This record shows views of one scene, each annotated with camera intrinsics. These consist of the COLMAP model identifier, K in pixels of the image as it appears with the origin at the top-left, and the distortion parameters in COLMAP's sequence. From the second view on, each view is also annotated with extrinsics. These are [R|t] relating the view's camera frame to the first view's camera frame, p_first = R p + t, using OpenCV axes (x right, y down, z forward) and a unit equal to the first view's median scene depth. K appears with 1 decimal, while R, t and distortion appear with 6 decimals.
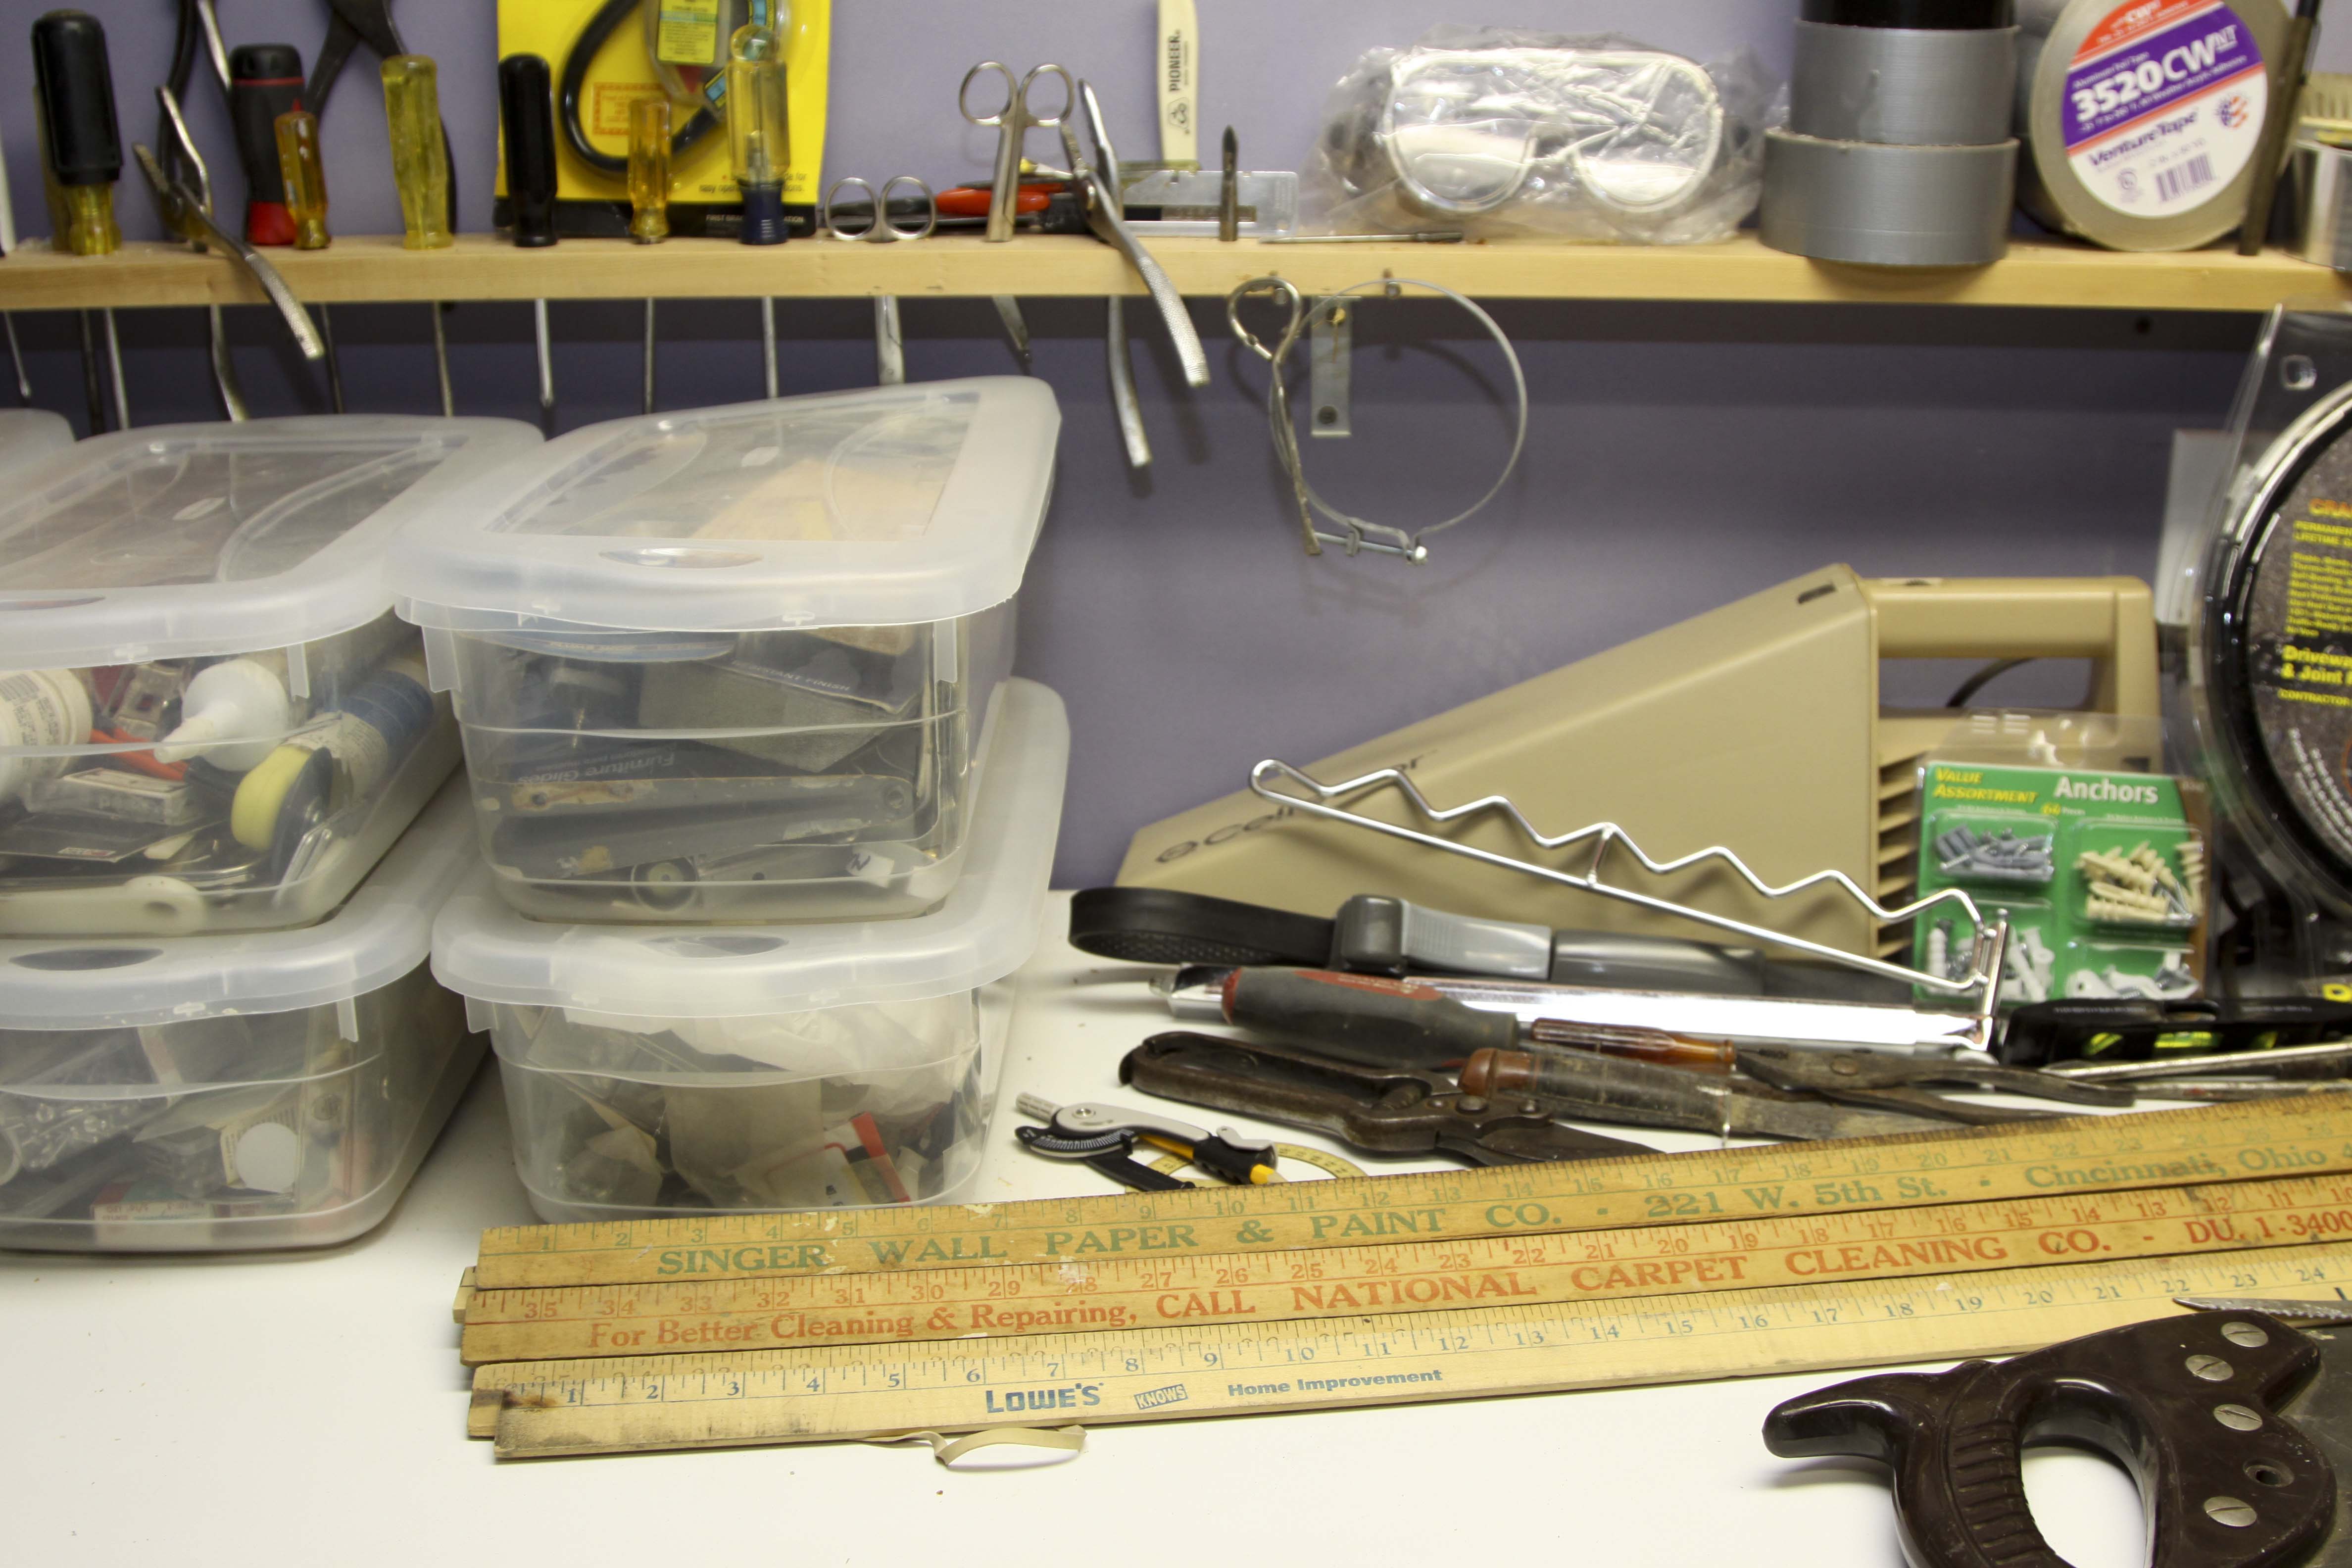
lens RADIAL K [[2507.0, 0, 1235.5], [0, 2507.0, 782.5], [0, 0, 1]] dist [-0.149587, 0.103298]
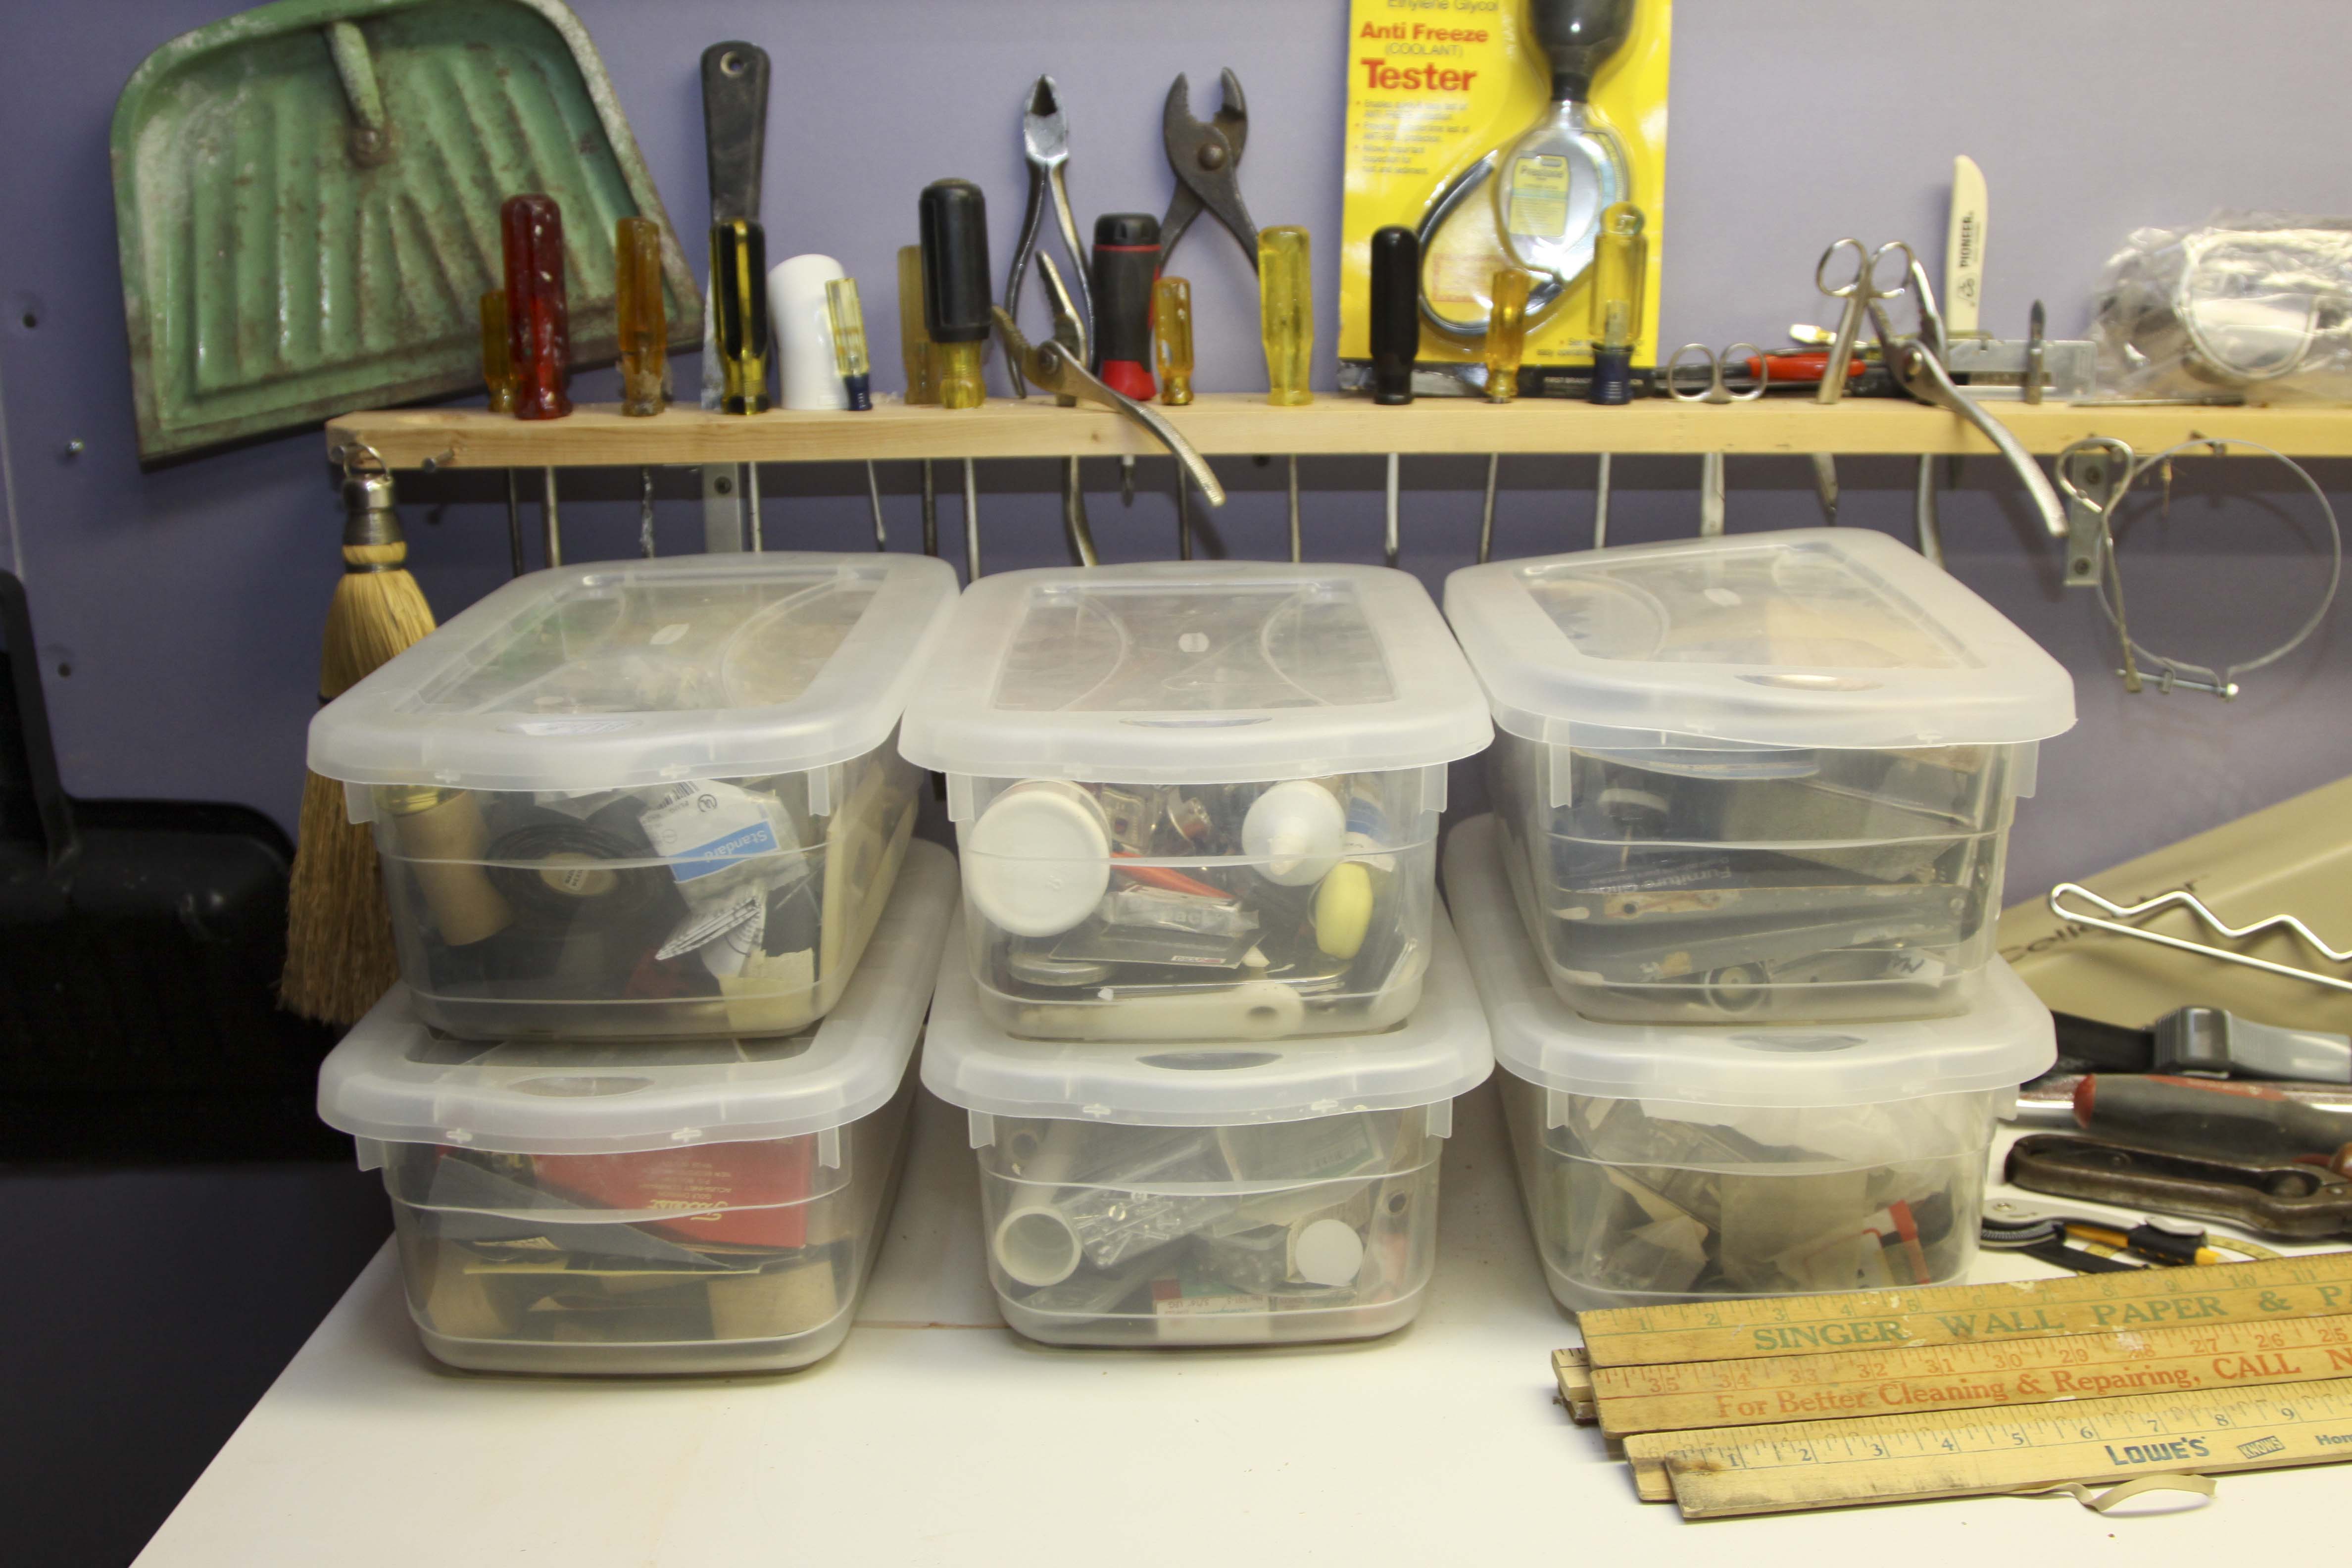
lens RADIAL K [[2521.3, 0, 1222.4], [0, 2521.3, 774.0], [0, 0, 1]] dist [-0.148079, 0.104642]
pose [[0.999674, -0.005283, -0.024999, -0.344064], [0.003394, 0.997174, -0.075048, 0.023895], [0.025325, 0.074938, 0.996867, -0.075870]]
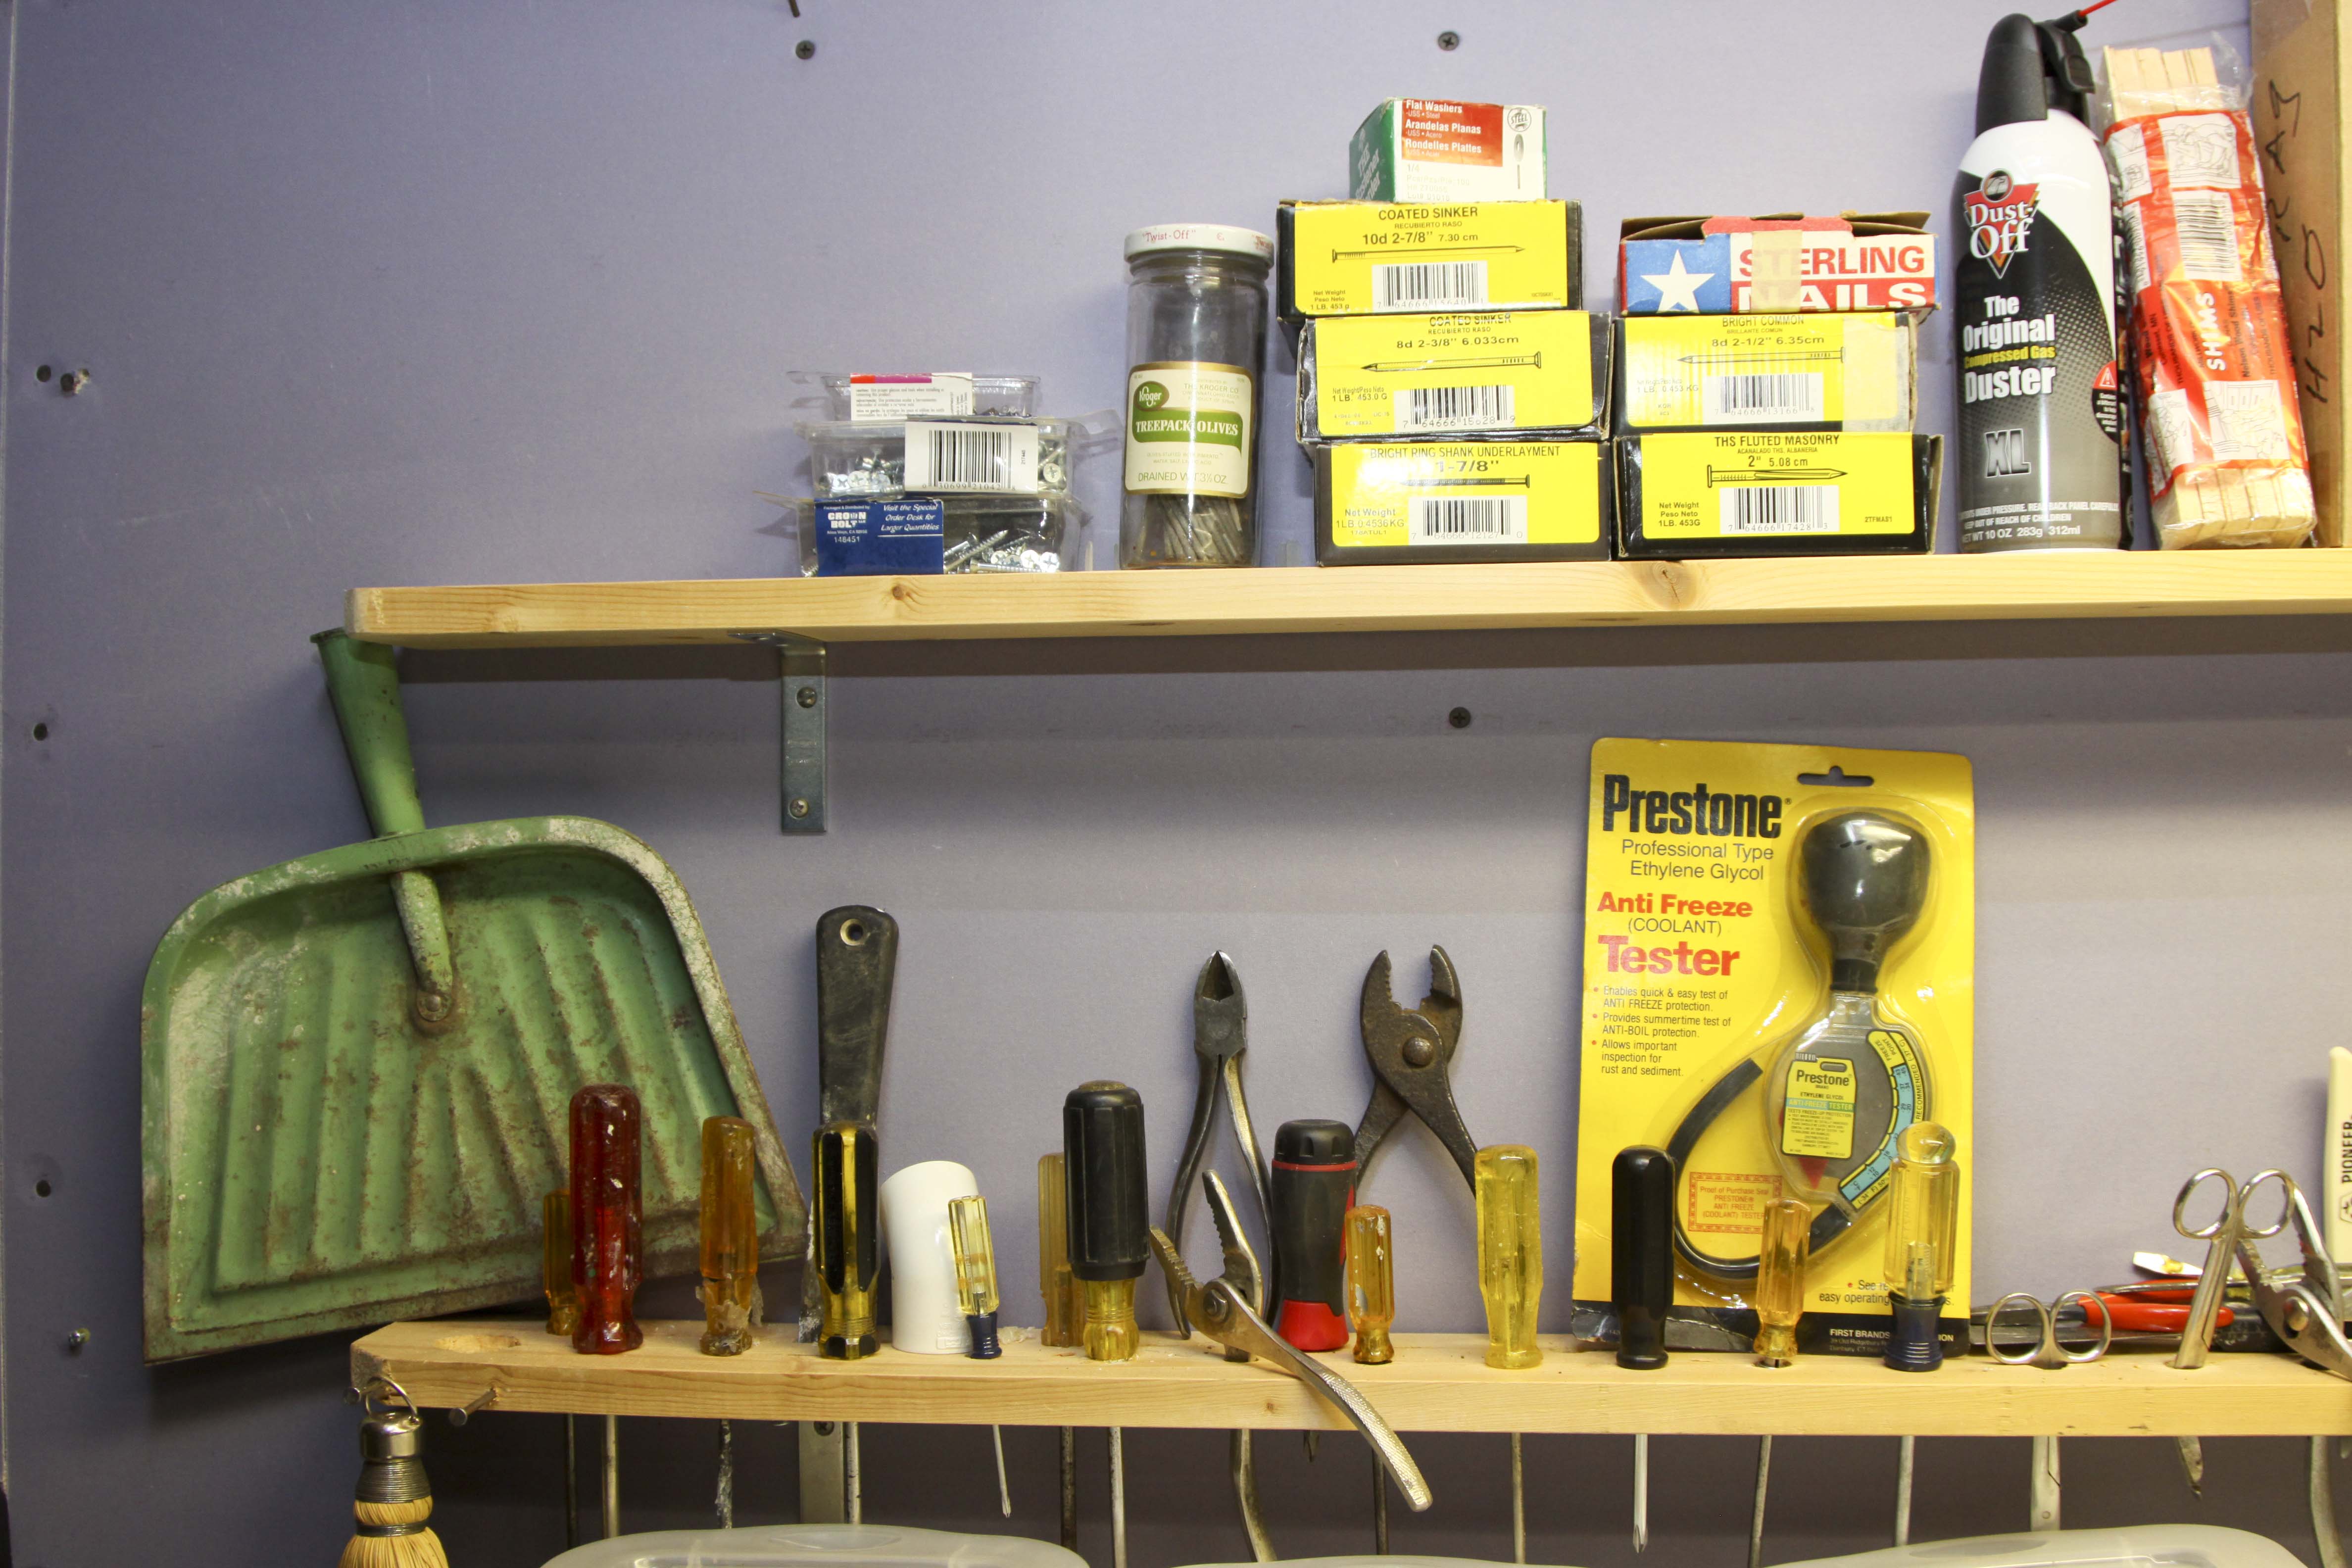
lens RADIAL K [[2521.3, 0, 1222.4], [0, 2521.3, 774.0], [0, 0, 1]] dist [-0.148079, 0.104642]
pose [[0.993982, -0.009130, -0.109162, -0.344959], [-0.028562, 0.940450, -0.338731, -0.117533], [0.105754, 0.339810, 0.934529, 0.107862]]
